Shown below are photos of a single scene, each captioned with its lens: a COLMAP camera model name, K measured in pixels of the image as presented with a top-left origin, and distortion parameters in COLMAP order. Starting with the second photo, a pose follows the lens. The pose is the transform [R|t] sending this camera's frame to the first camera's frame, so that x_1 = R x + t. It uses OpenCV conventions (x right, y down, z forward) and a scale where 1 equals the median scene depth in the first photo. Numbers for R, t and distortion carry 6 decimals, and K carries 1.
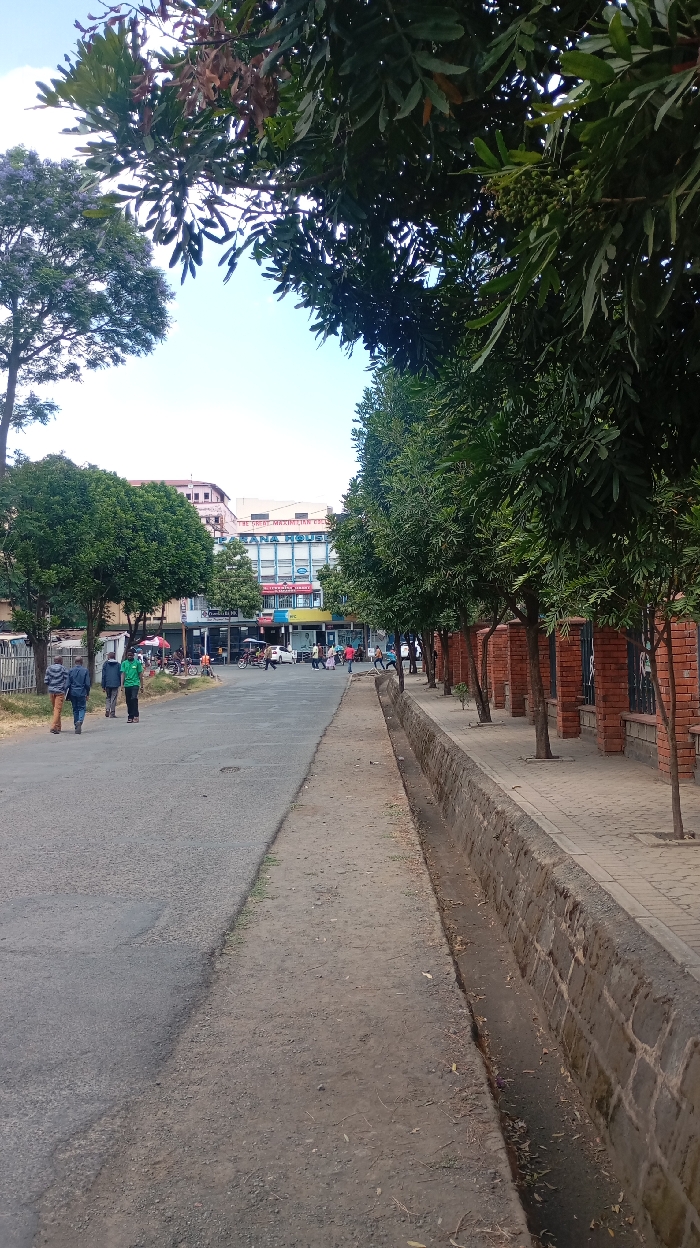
lens RADIAL K [[980.2, 0, 347.7], [0, 980.2, 629.5], [0, 0, 1]] dist [0.004006, 0.002243]
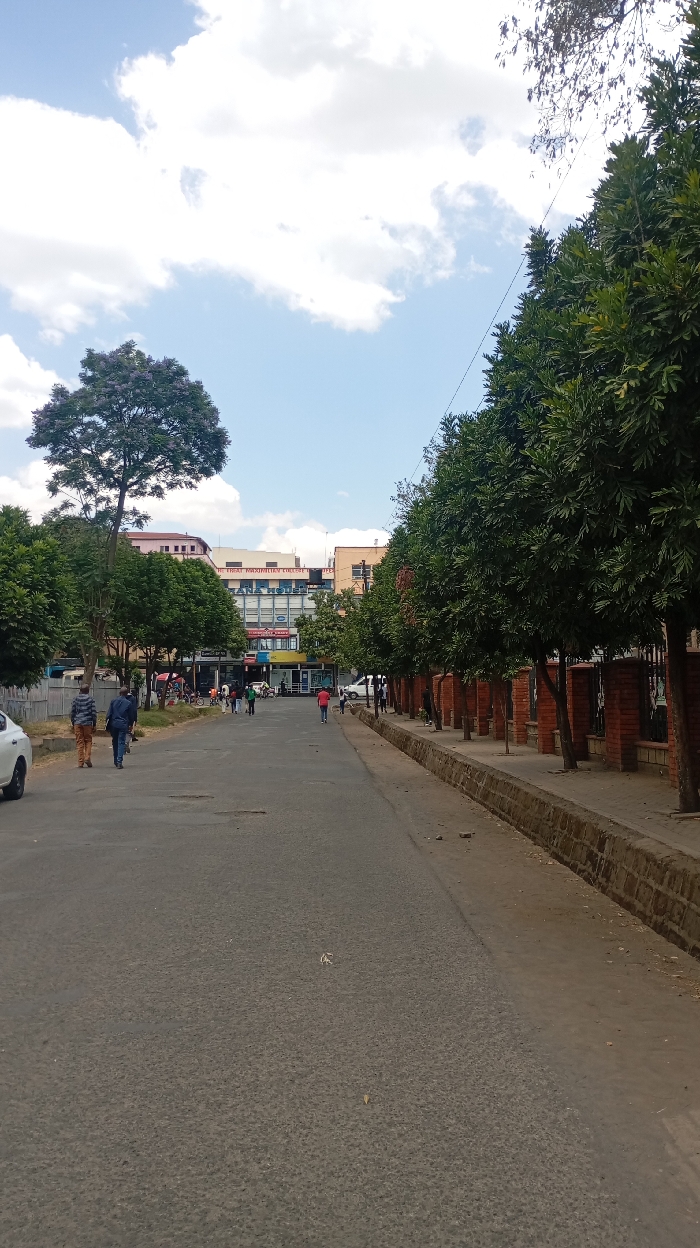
lens RADIAL K [[980.2, 0, 349.8], [0, 980.2, 619.0], [0, 0, 1]] dist [0.004006, 0.002243]
pose [[0.998343, 0.022050, 0.053156, -0.029221], [-0.019449, 0.998611, -0.048961, -0.003878], [-0.054162, 0.047846, 0.997385, -0.188837]]
